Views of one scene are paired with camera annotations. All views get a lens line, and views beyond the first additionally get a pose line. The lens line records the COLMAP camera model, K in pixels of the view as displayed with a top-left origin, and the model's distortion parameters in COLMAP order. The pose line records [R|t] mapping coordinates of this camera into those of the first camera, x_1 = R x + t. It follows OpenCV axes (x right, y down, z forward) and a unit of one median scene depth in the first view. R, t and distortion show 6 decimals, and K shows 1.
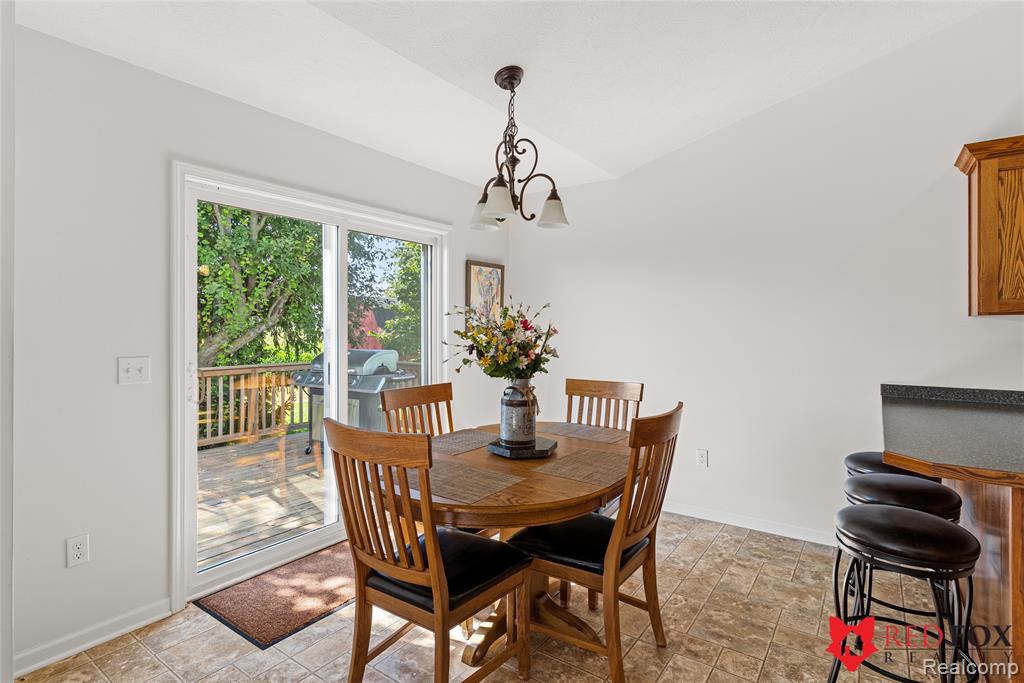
lens RADIAL K [[510.0, 0, 508.0], [0, 510.0, 324.3], [0, 0, 1]] dist [0.004893, 0.000577]
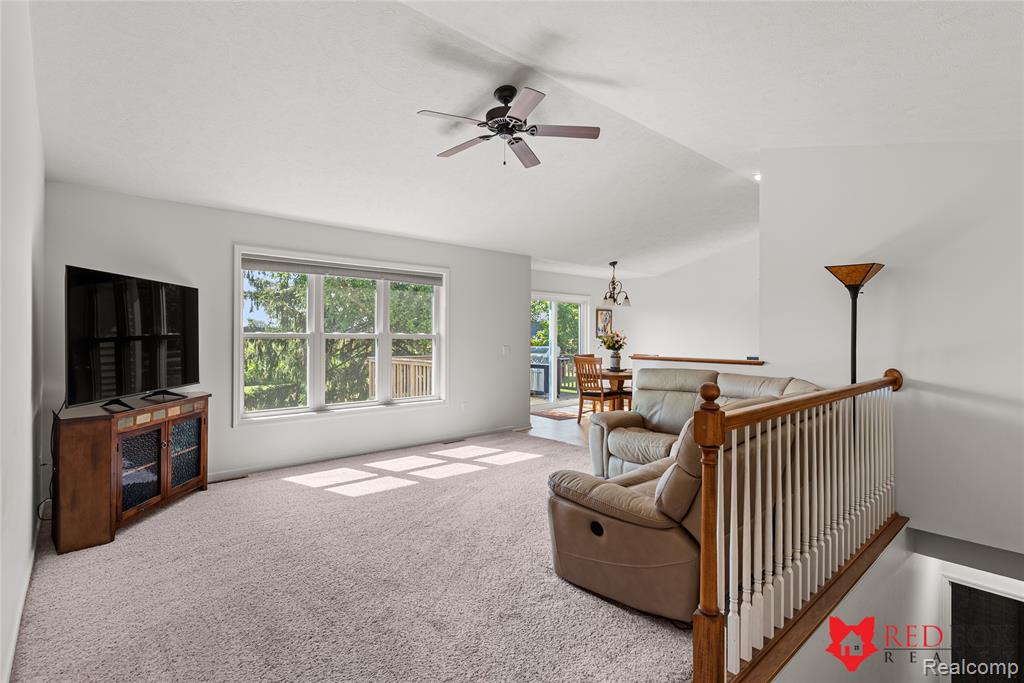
lens RADIAL K [[489.6, 0, 508.4], [0, 489.6, 335.6], [0, 0, 1]] dist [0.000486, -0.001556]
pose [[0.976008, 0.003968, -0.217697, 0.032505], [-0.002491, 0.999972, 0.007059, -0.020330], [0.217719, -0.006347, 0.975991, -2.355998]]
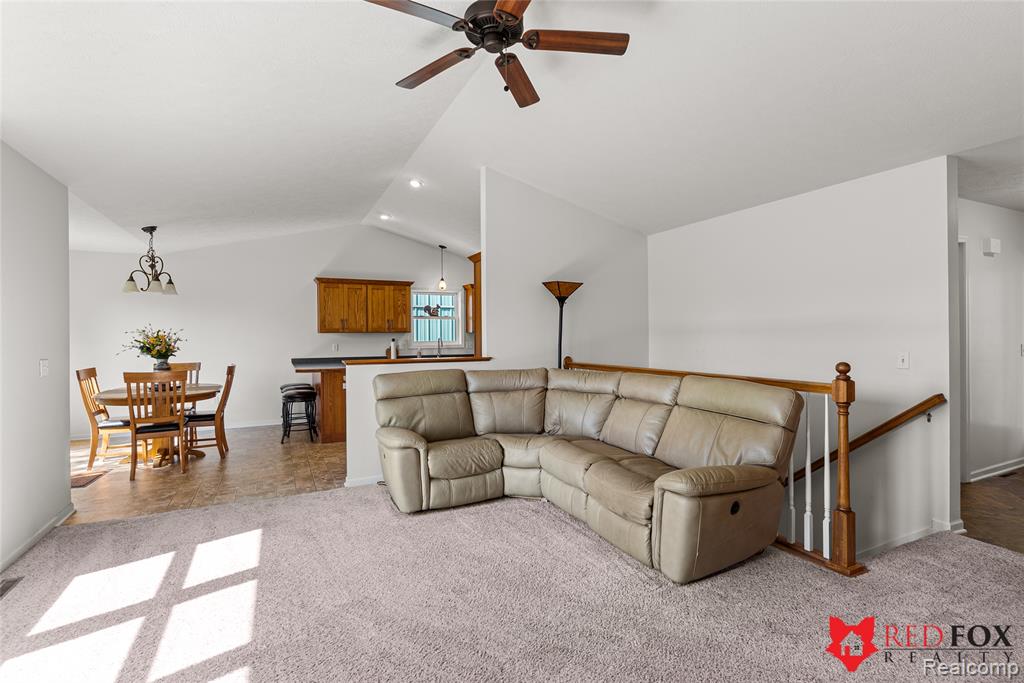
lens RADIAL K [[489.6, 0, 516.9], [0, 489.6, 336.3], [0, 0, 1]] dist [0.000486, -0.001556]
pose [[0.468840, -0.005331, 0.883267, -1.155545], [0.001459, 0.999985, 0.005261, -0.012161], [-0.883282, -0.001178, 0.468841, -1.466517]]
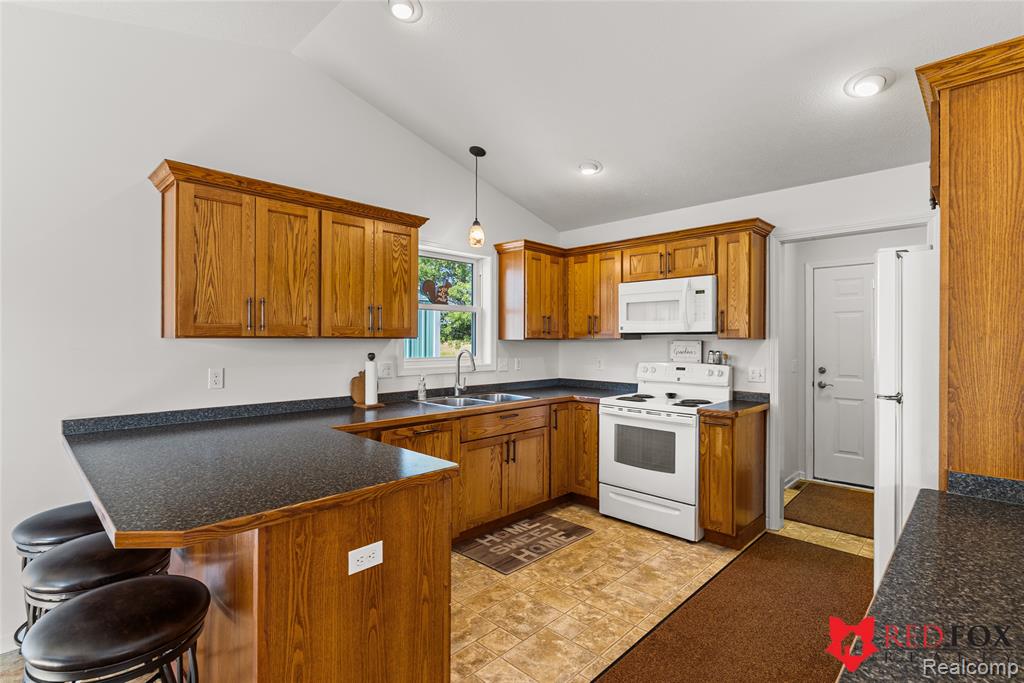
lens RADIAL K [[489.6, 0, 516.6], [0, 489.6, 340.6], [0, 0, 1]] dist [0.000486, -0.001556]
pose [[0.141662, -0.001095, 0.989914, 0.083151], [-0.011222, 0.999933, 0.002712, -0.023045], [-0.989851, -0.011493, 0.141640, 0.225454]]
